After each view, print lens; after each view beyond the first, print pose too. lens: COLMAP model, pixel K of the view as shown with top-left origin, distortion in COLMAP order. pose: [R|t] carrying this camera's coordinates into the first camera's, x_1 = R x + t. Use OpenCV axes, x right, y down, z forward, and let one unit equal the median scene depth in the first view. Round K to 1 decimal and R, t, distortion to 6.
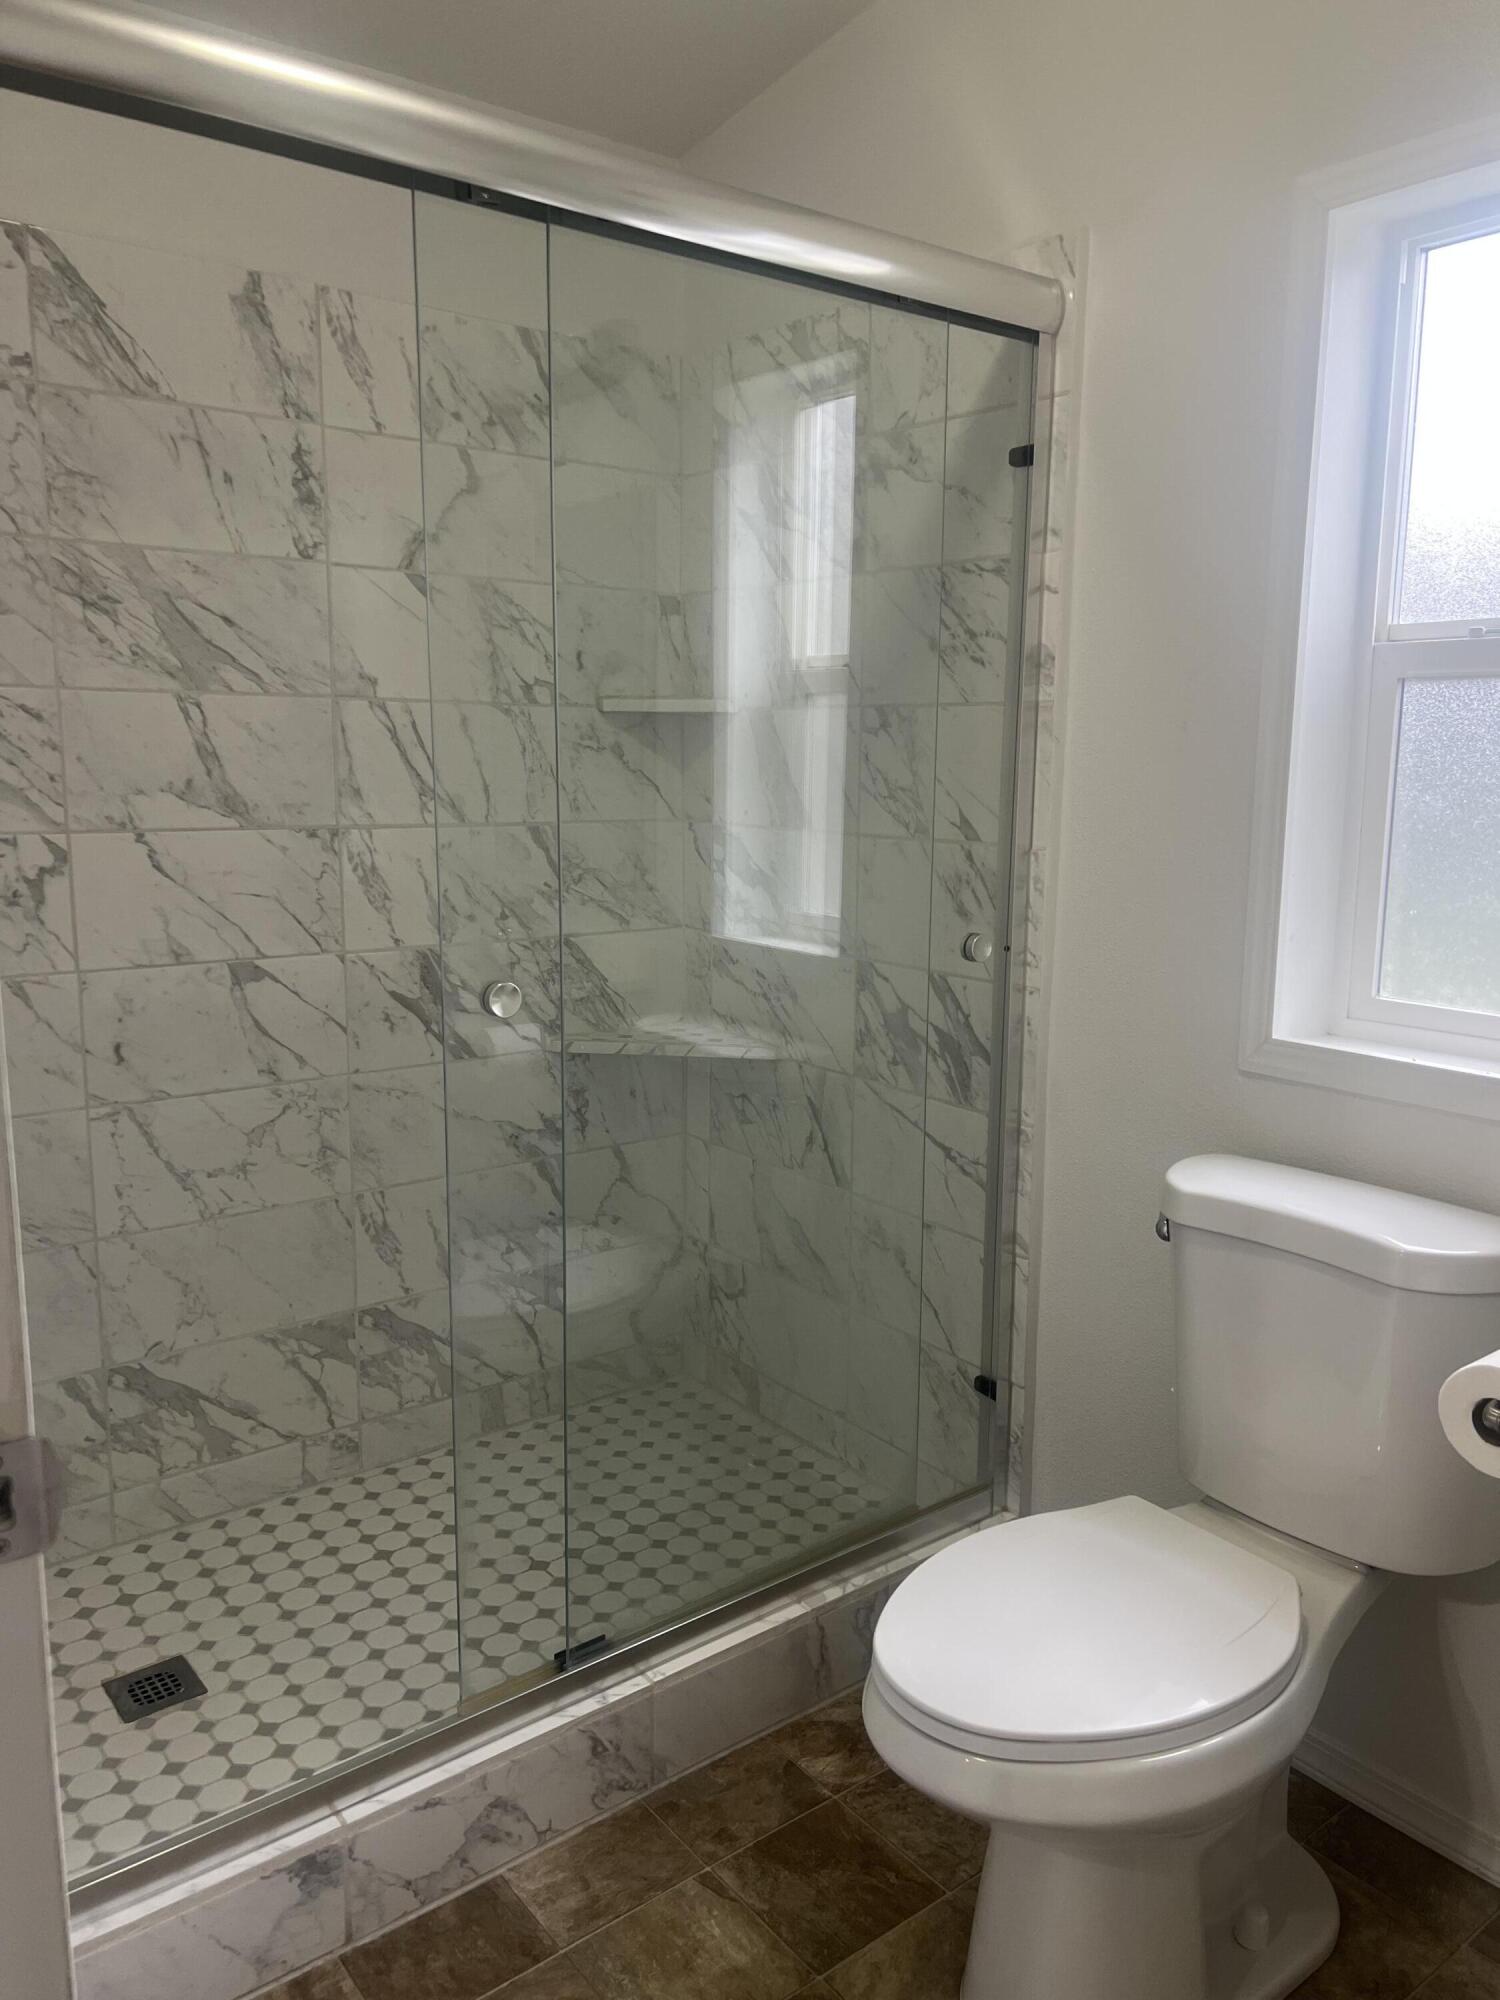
lens RADIAL K [[1495.8, 0, 750.2], [0, 1495.8, 1004.3], [0, 0, 1]] dist [0.051743, -0.058988]
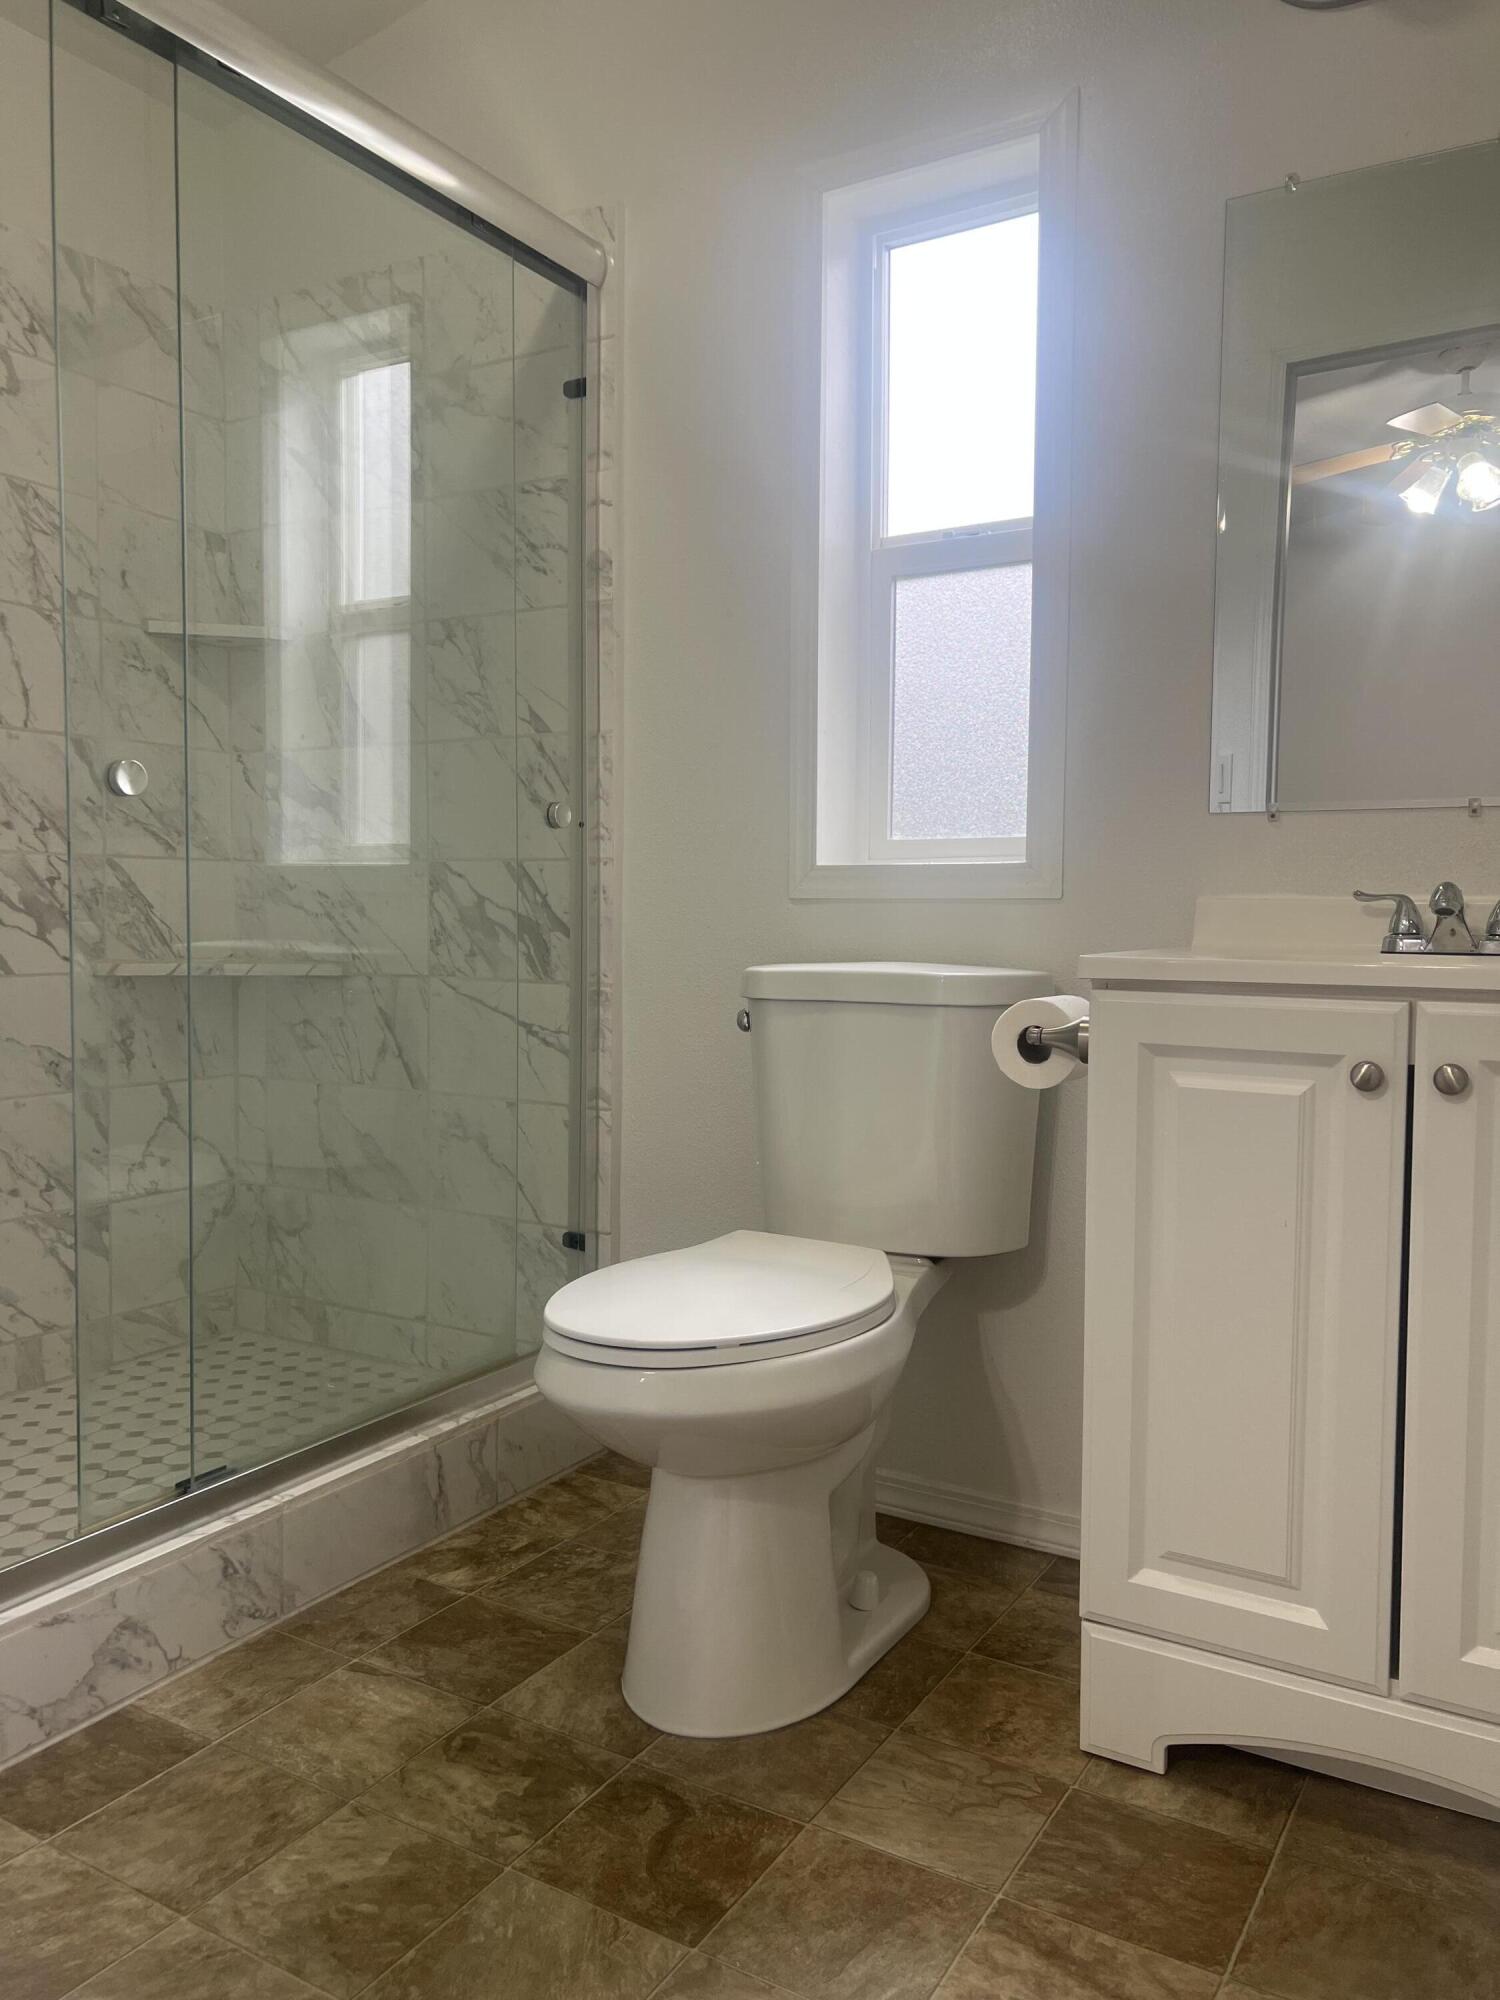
lens RADIAL K [[1495.8, 0, 759.5], [0, 1495.8, 982.4], [0, 0, 1]] dist [0.051743, -0.058988]
pose [[0.932546, -0.019379, 0.360531, -0.099886], [0.061254, 0.992575, -0.105086, 0.192512], [-0.355818, 0.120081, 0.926809, -0.052889]]
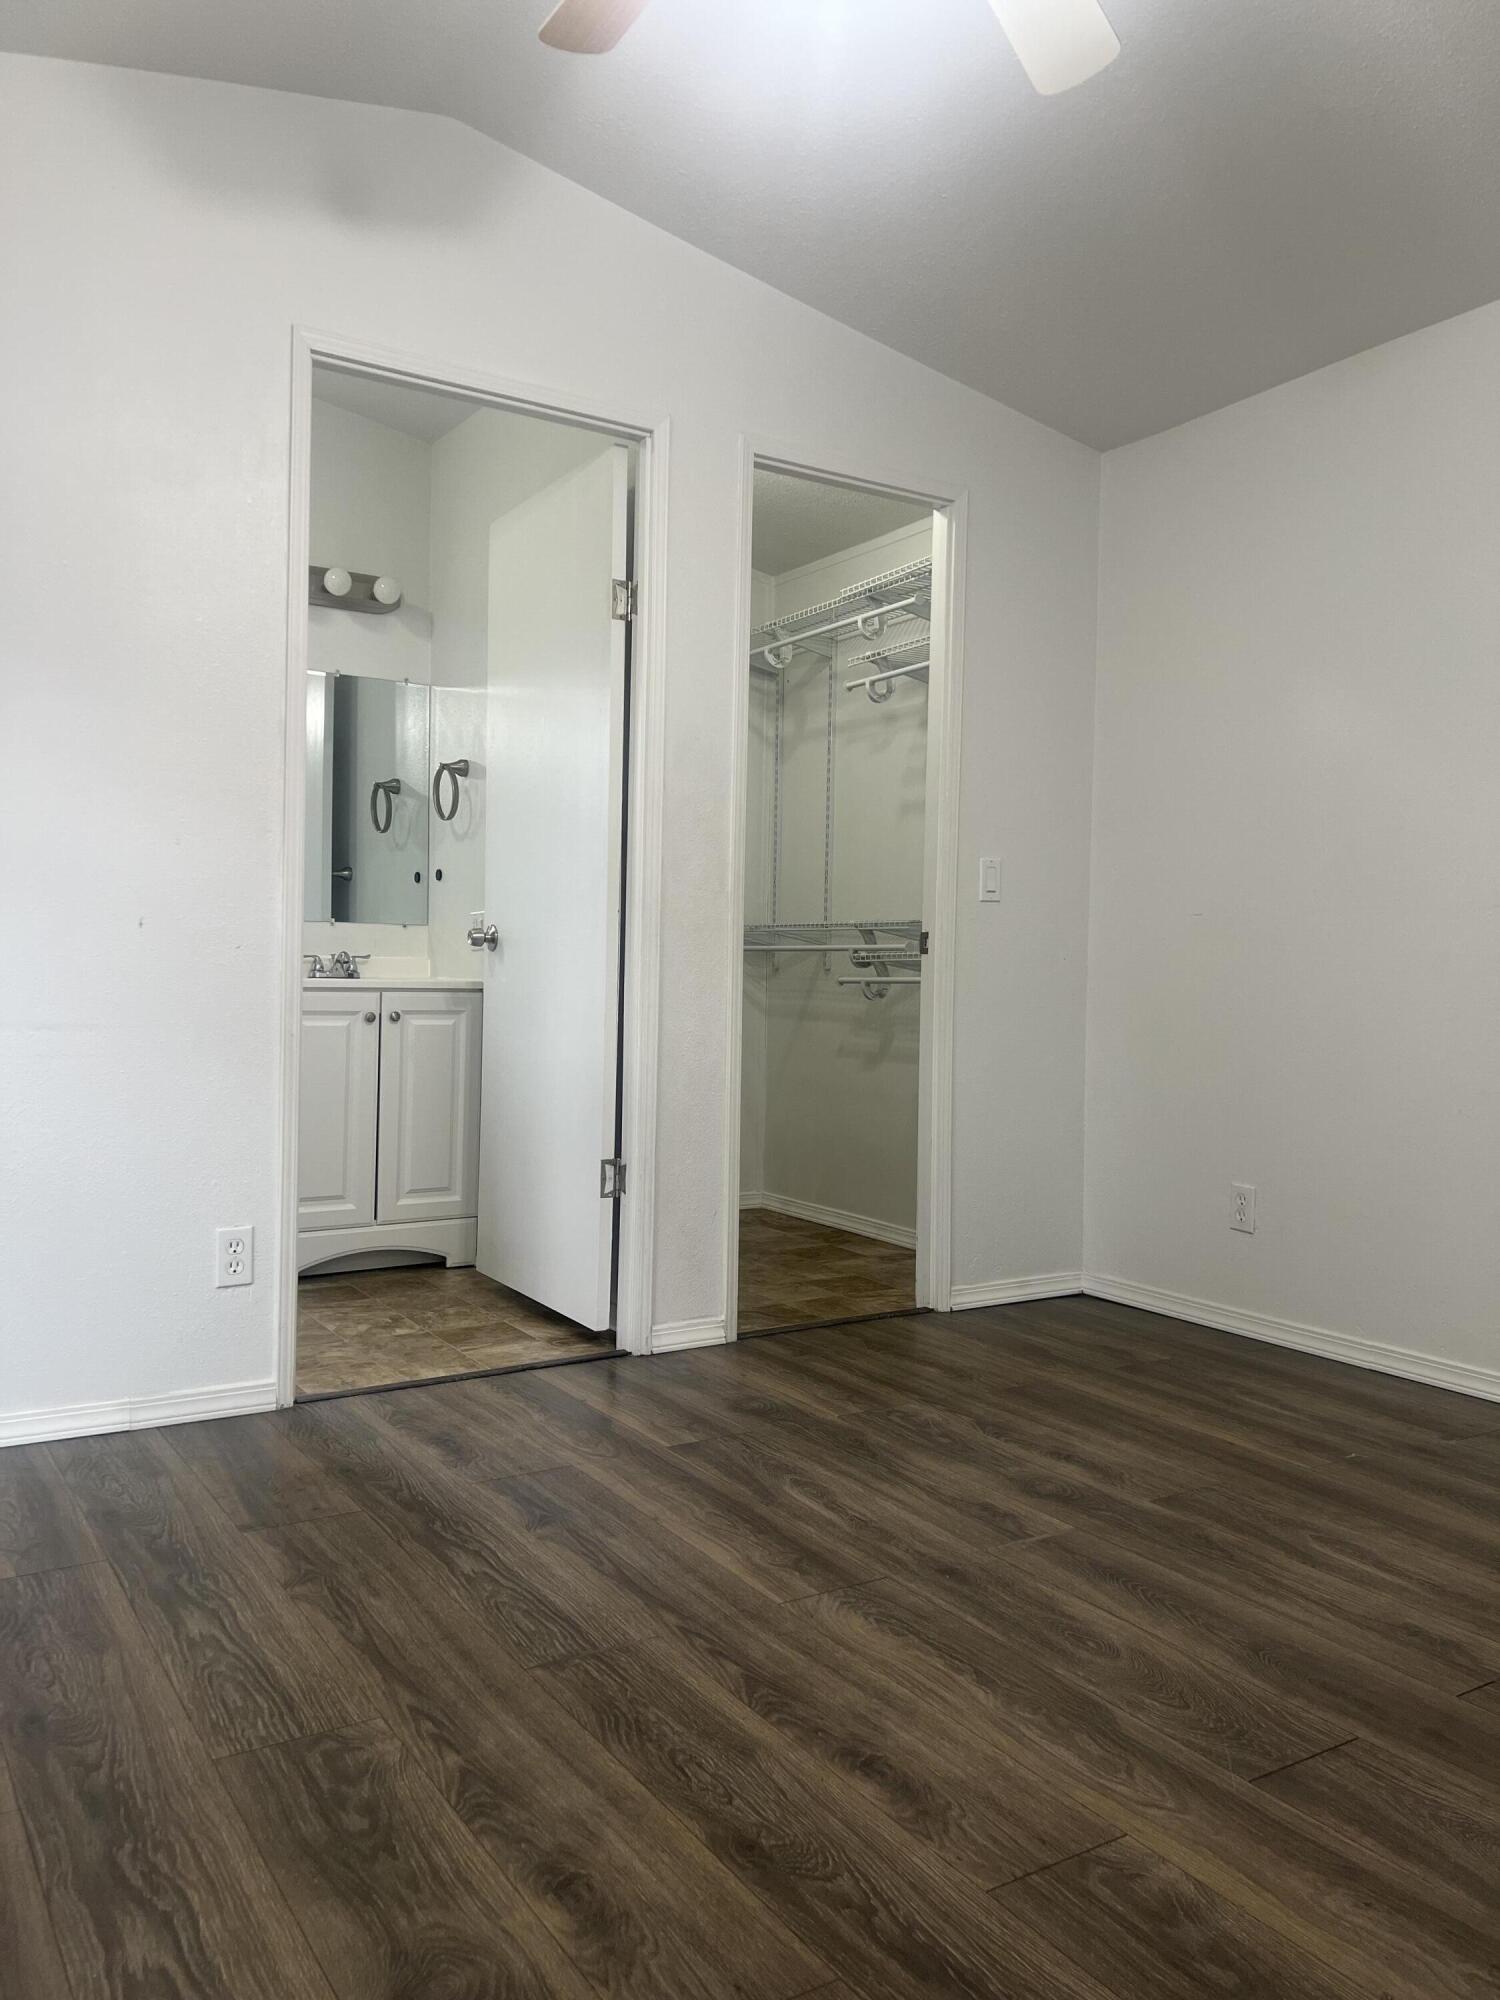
lens RADIAL K [[1495.8, 0, 757.5], [0, 1495.8, 1006.6], [0, 0, 1]] dist [0.051743, -0.058988]
pose [[0.088345, -0.028292, 0.995688, -1.982100], [0.153237, 0.988083, 0.014479, 0.223658], [-0.984232, 0.151297, 0.091628, -0.270091]]
